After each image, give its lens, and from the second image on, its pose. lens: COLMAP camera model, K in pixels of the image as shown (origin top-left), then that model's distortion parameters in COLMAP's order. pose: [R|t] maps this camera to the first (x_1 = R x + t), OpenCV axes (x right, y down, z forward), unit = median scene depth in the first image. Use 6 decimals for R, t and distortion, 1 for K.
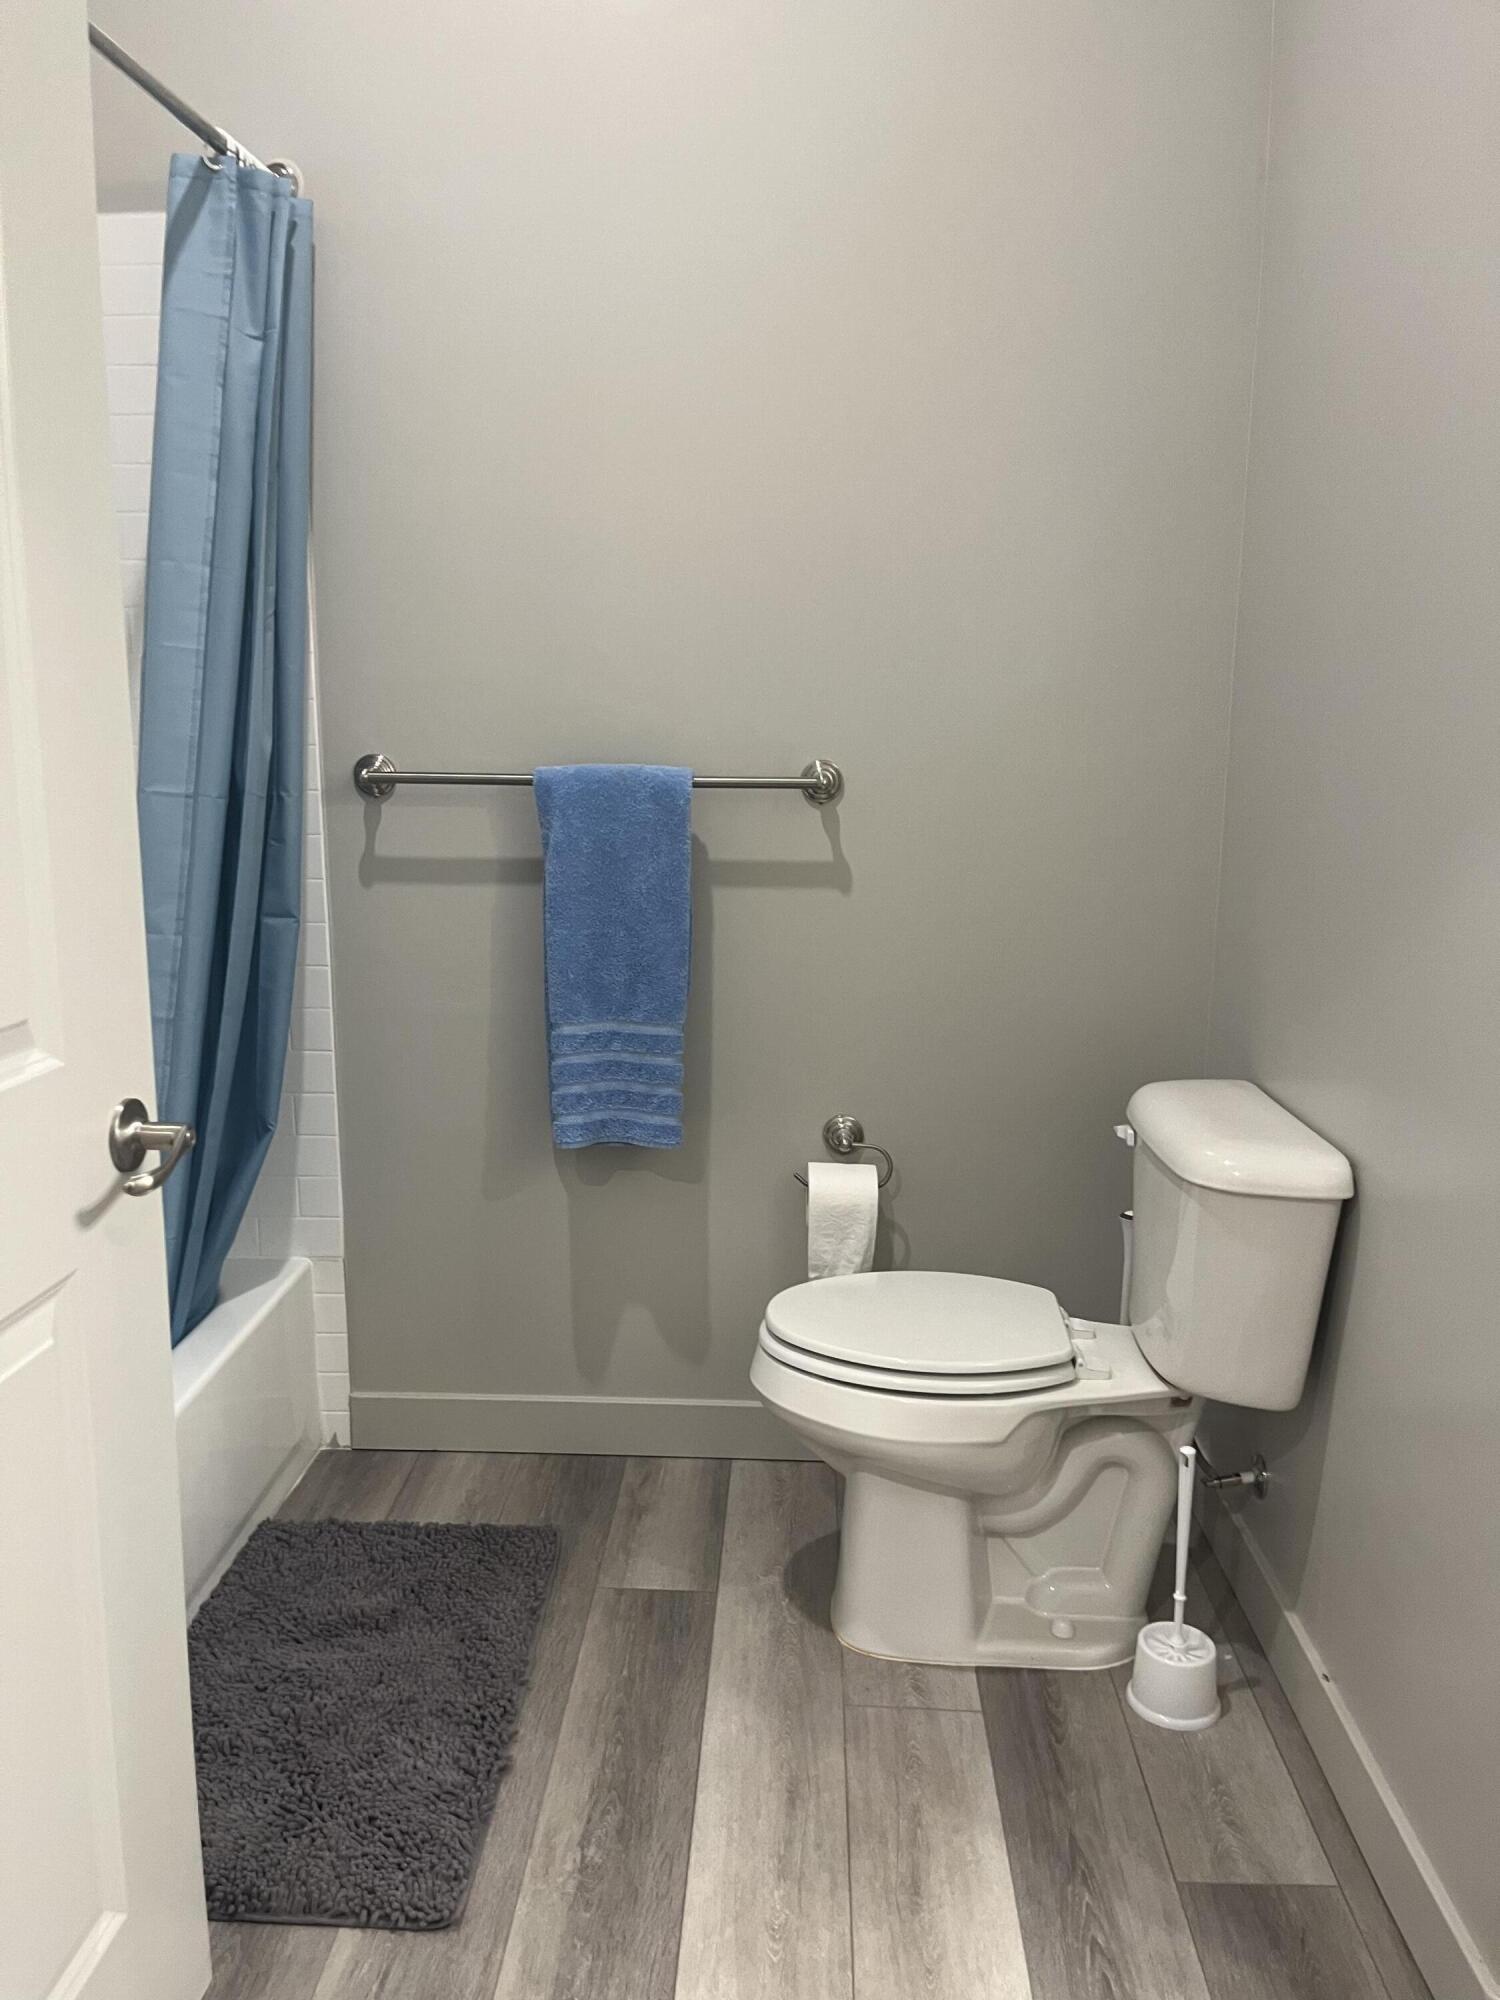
lens RADIAL K [[1515.6, 0, 758.9], [0, 1515.6, 1006.1], [0, 0, 1]] dist [0.068956, -0.093009]
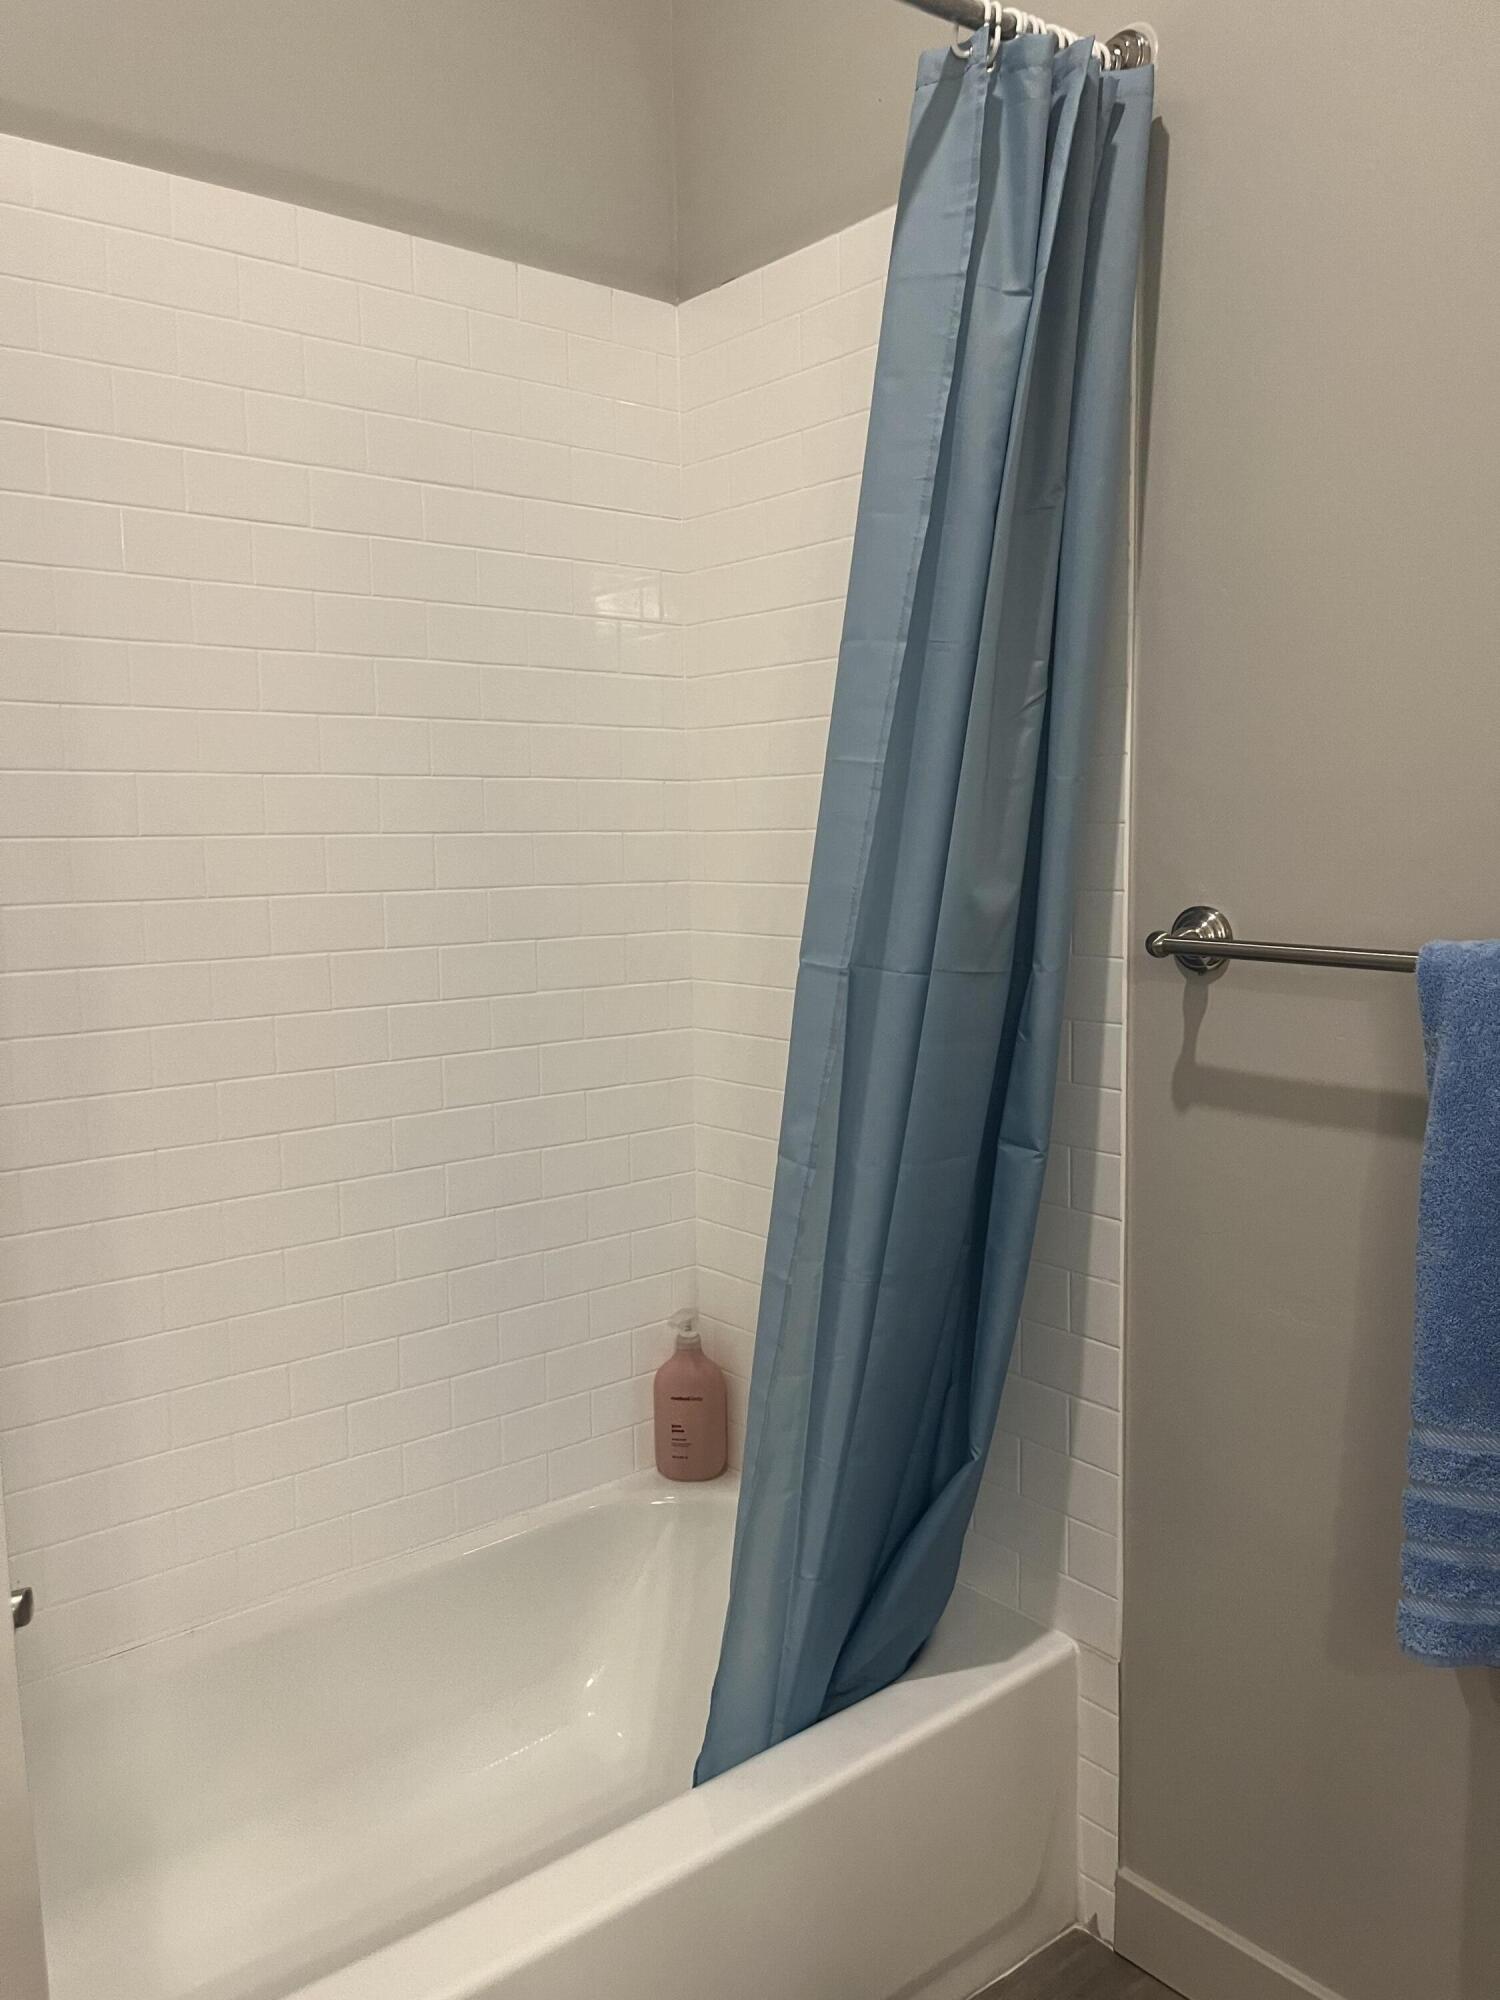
lens RADIAL K [[1515.6, 0, 735.7], [0, 1515.6, 1004.2], [0, 0, 1]] dist [0.068956, -0.093009]
pose [[0.648006, 0.075498, -0.757884, 0.104833], [-0.121003, 0.992642, -0.004576, -0.098243], [0.751962, 0.094671, 0.652373, 0.442672]]
